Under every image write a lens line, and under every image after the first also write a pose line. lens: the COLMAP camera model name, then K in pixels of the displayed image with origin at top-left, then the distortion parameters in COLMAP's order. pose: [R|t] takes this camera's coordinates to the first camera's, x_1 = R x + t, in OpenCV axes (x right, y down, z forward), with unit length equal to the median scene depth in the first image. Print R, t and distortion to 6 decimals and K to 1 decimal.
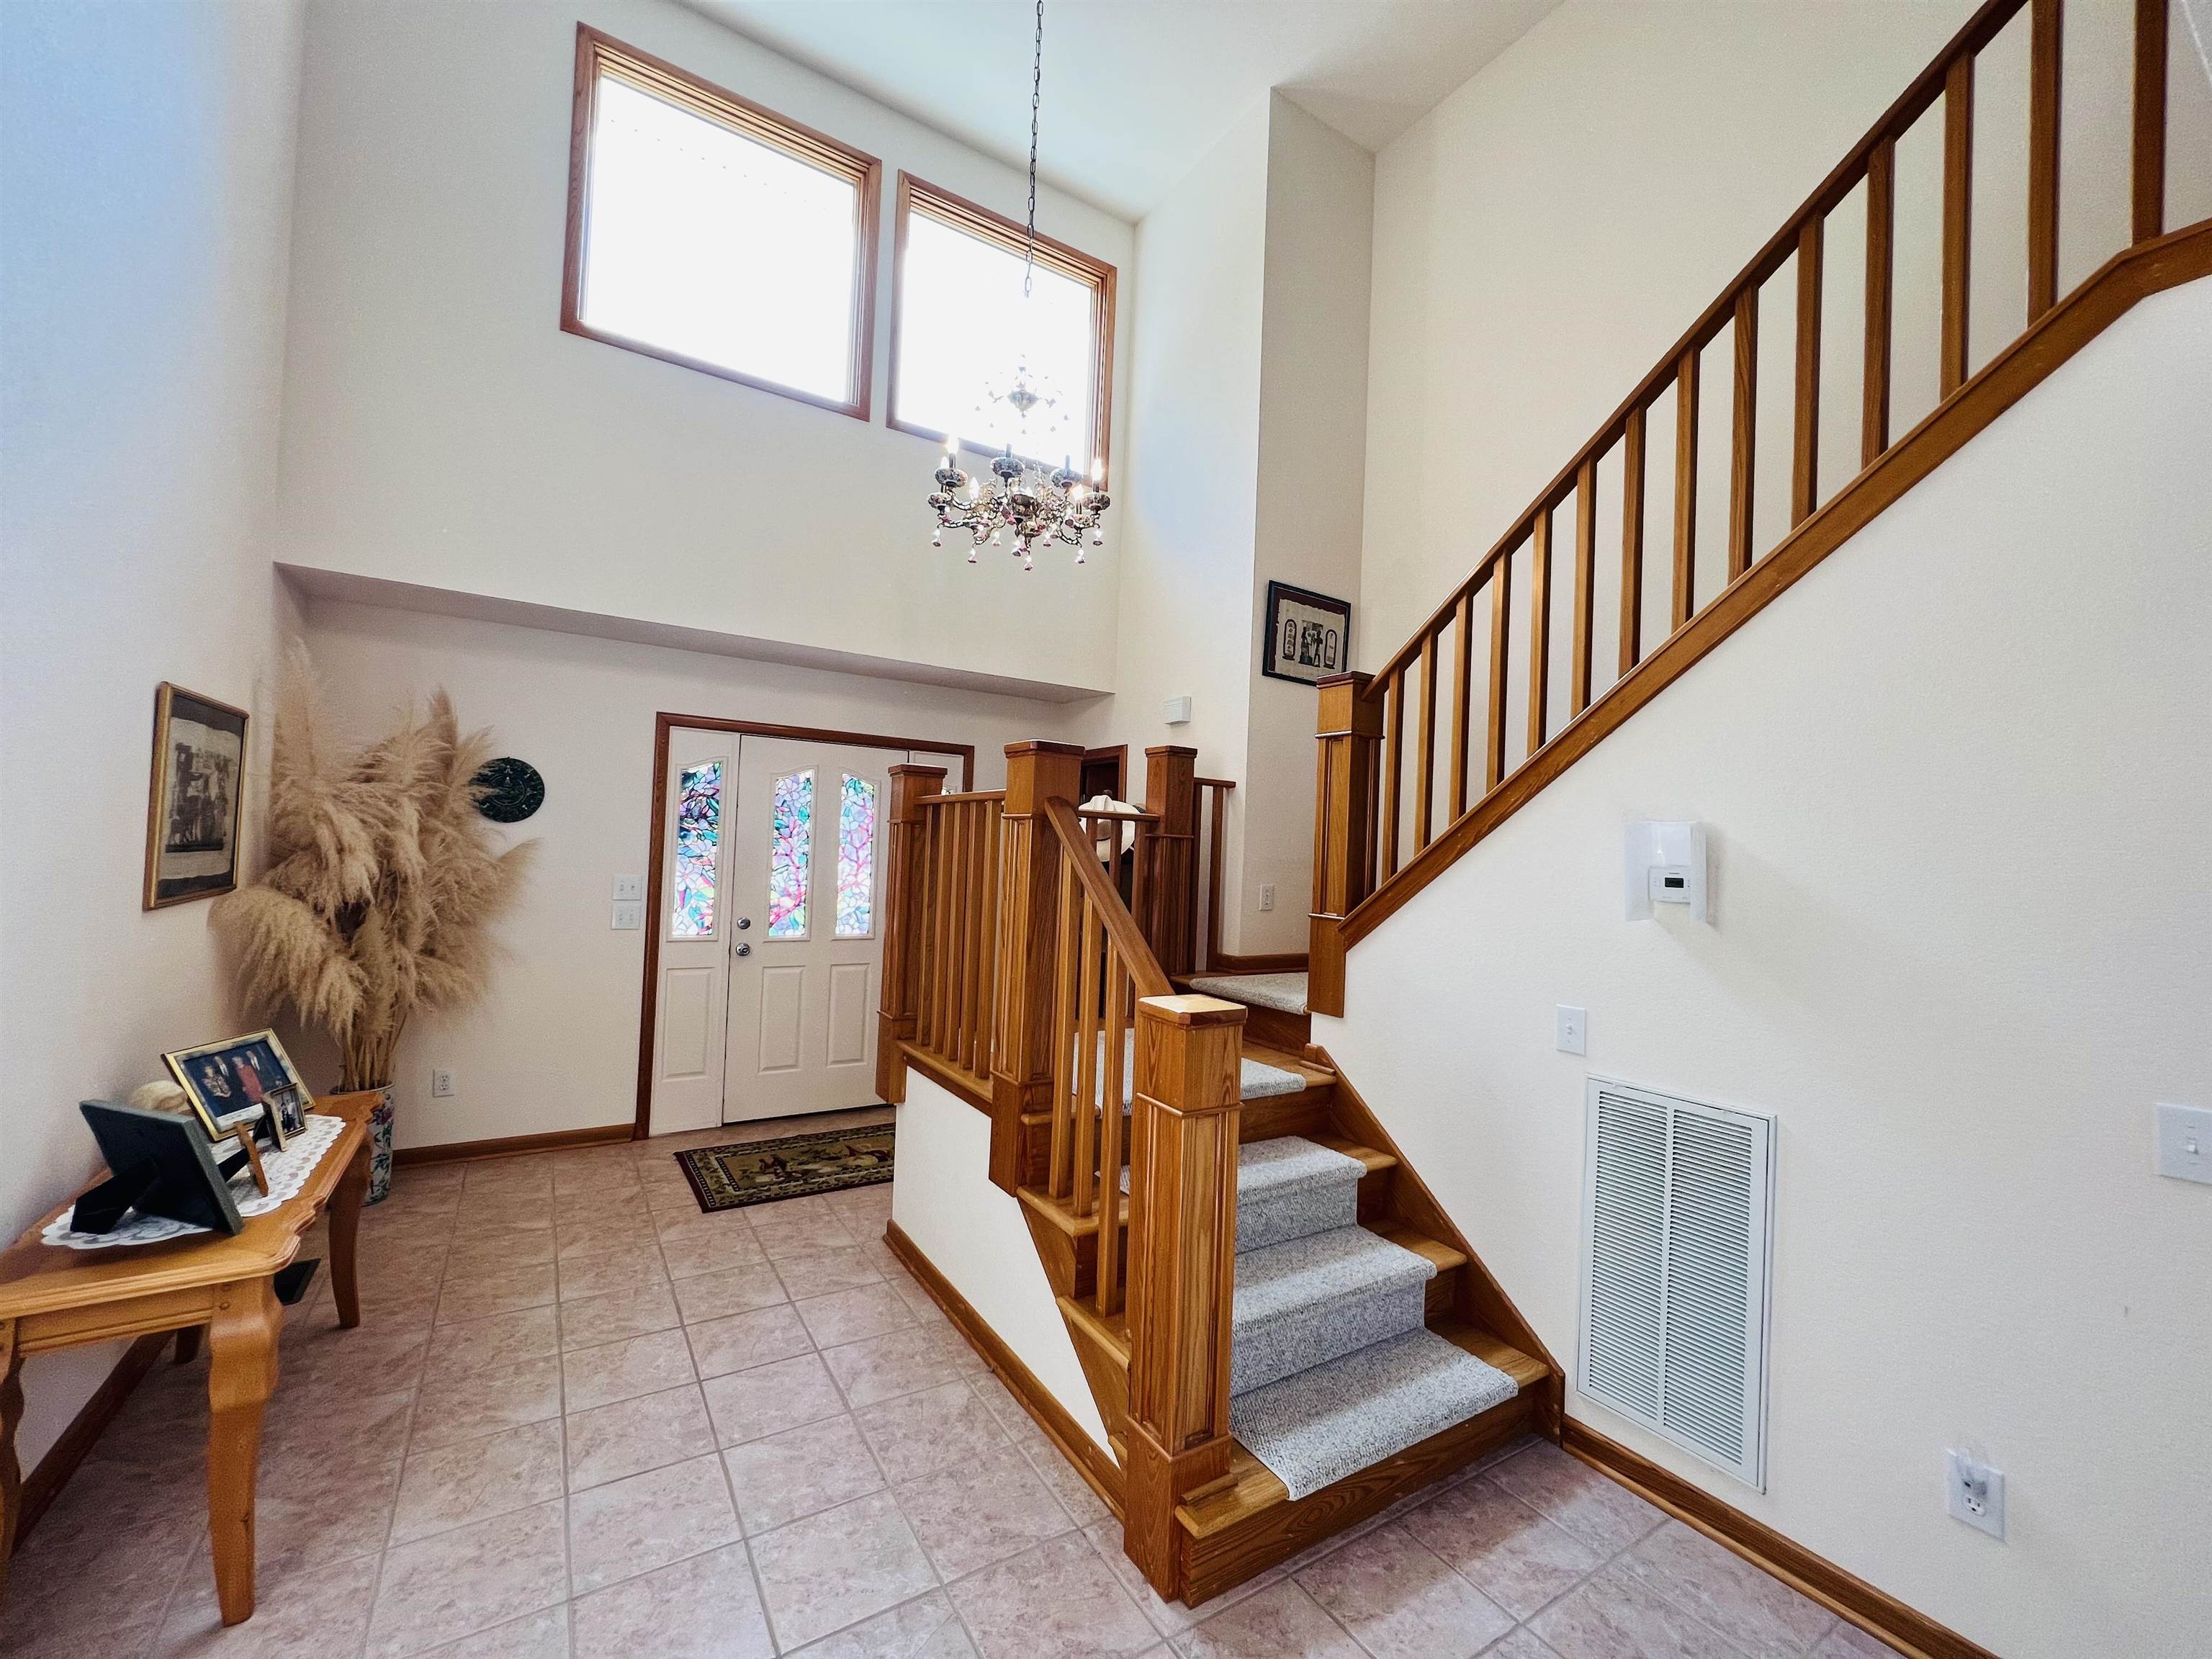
lens RADIAL K [[893.4, 0, 1111.5], [0, 893.4, 832.1], [0, 0, 1]] dist [-0.004503, 0.001052]
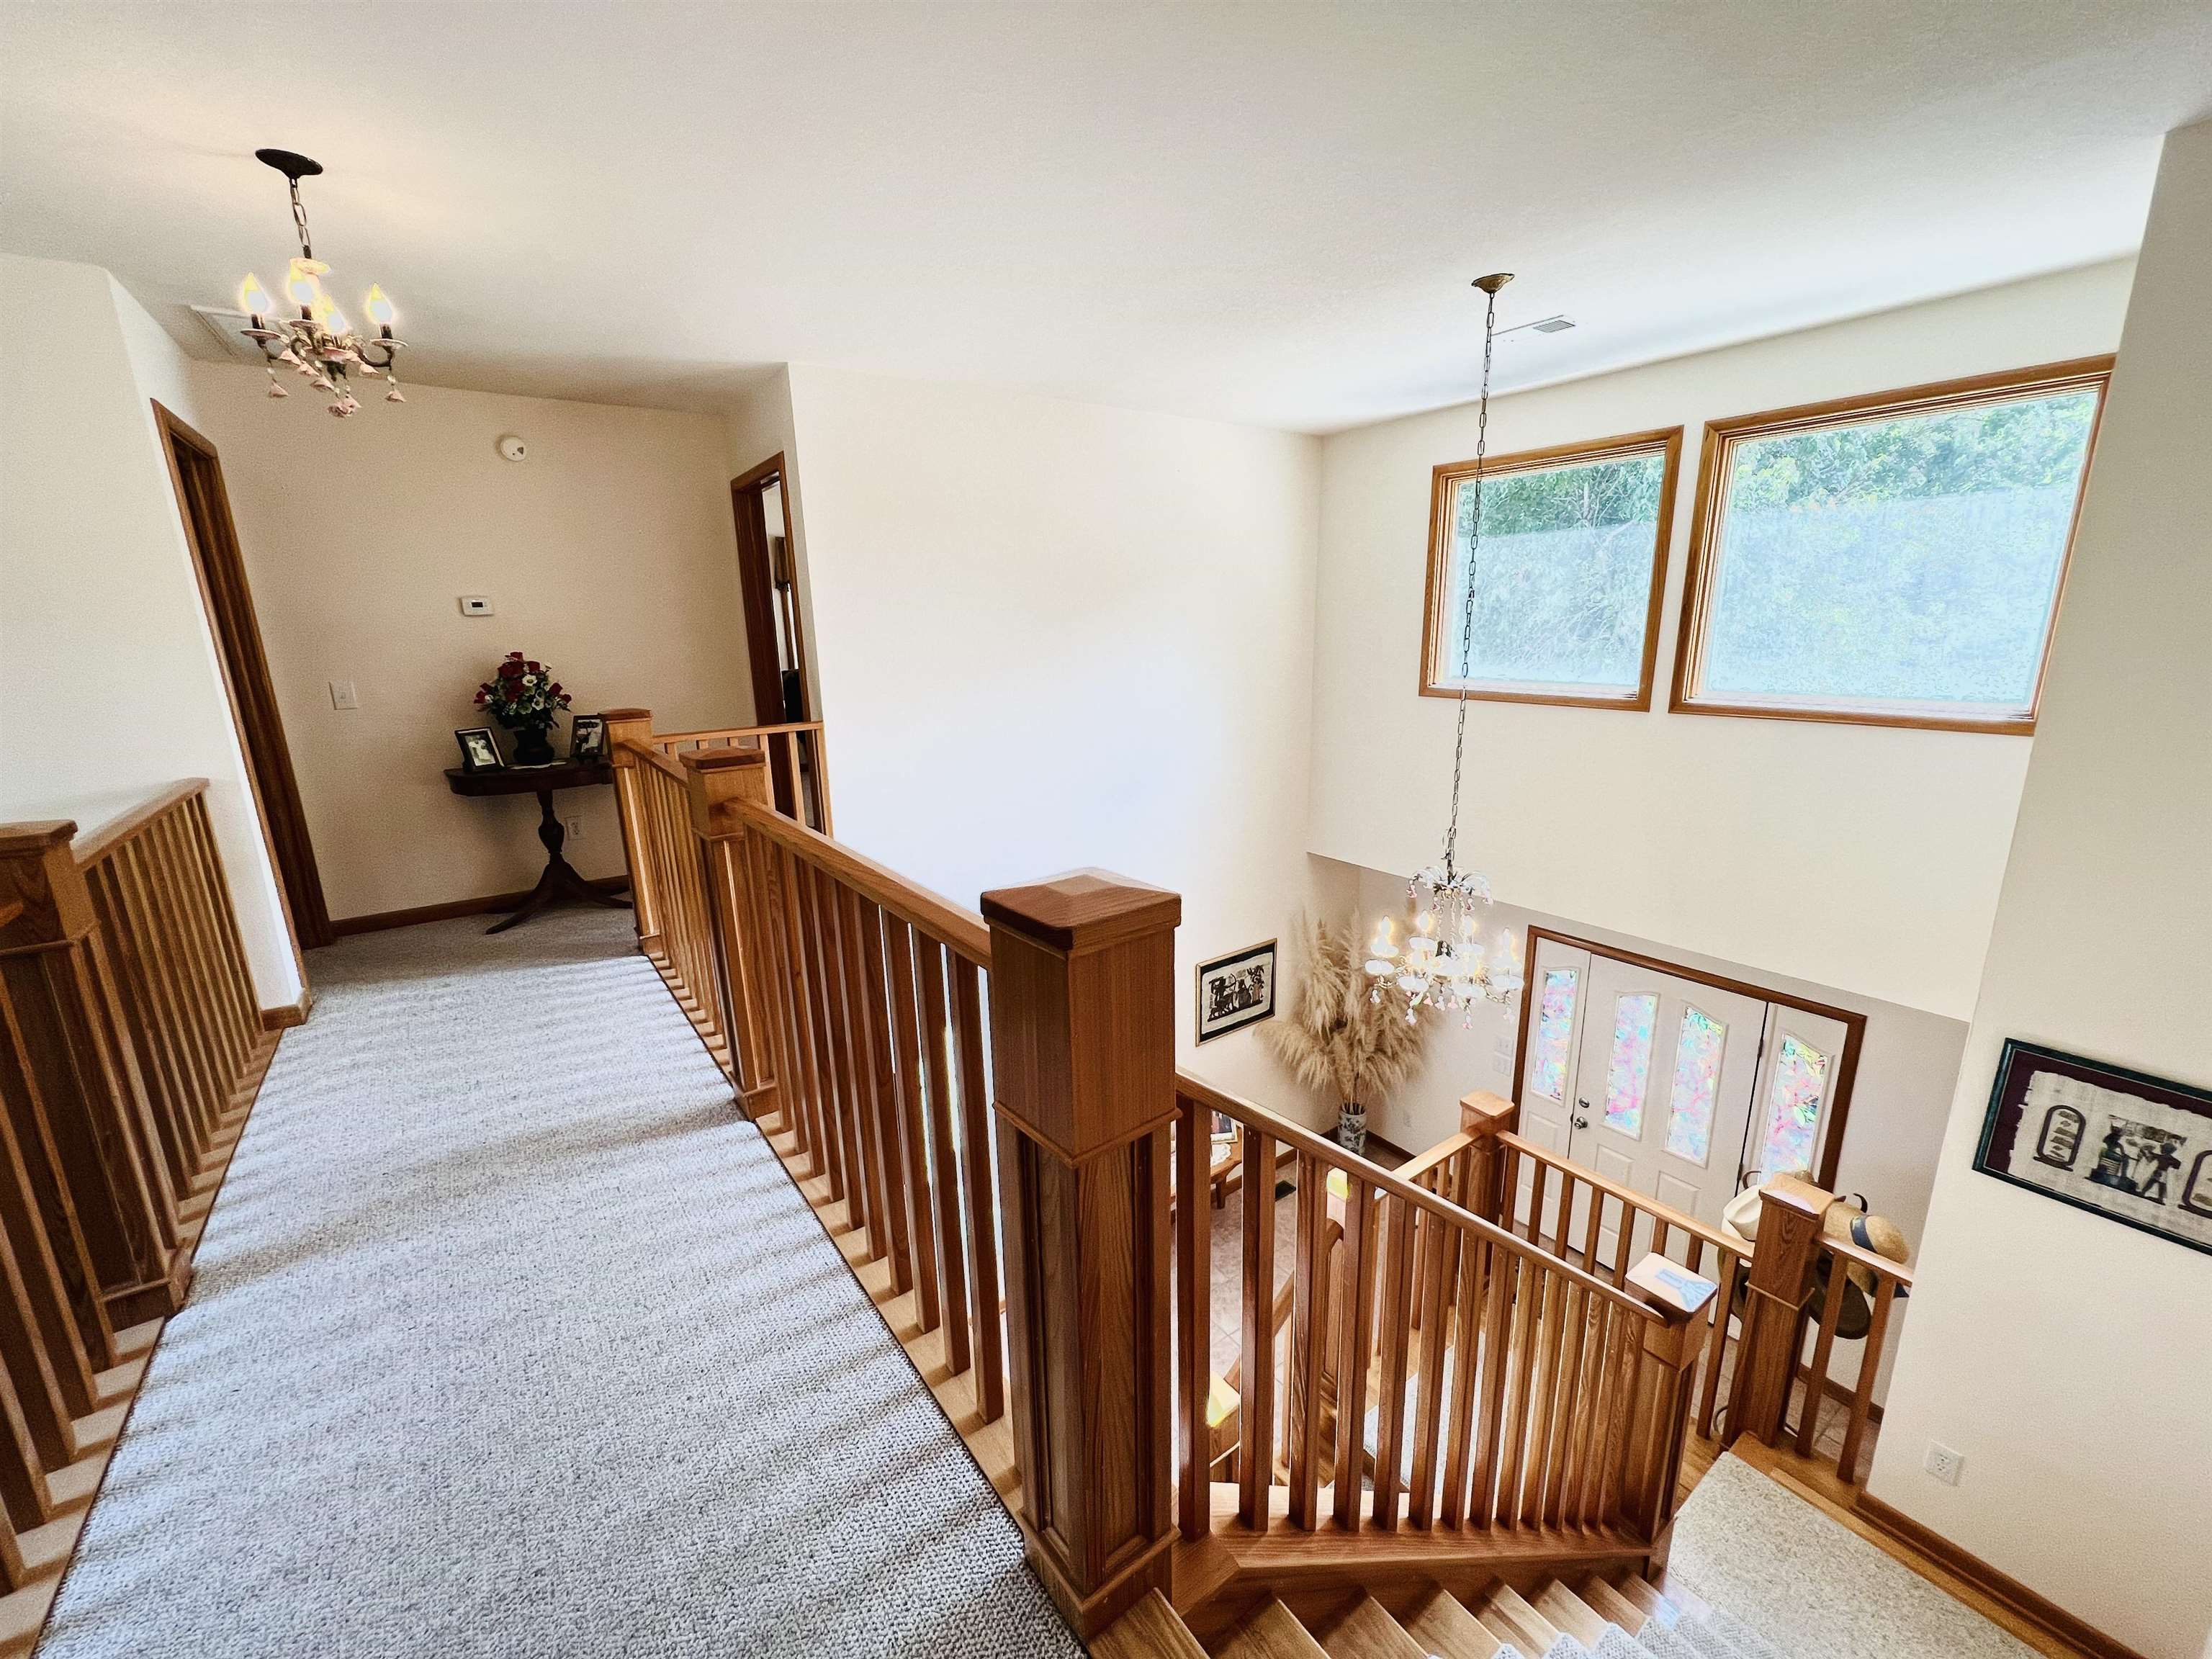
lens RADIAL K [[893.4, 0, 1112.3], [0, 893.4, 831.0], [0, 0, 1]] dist [-0.004503, 0.001052]
pose [[0.053562, 0.195729, -0.979194, 0.694542], [0.034935, 0.979634, 0.197728, -0.545111], [0.997953, -0.044799, 0.045633, 0.349528]]
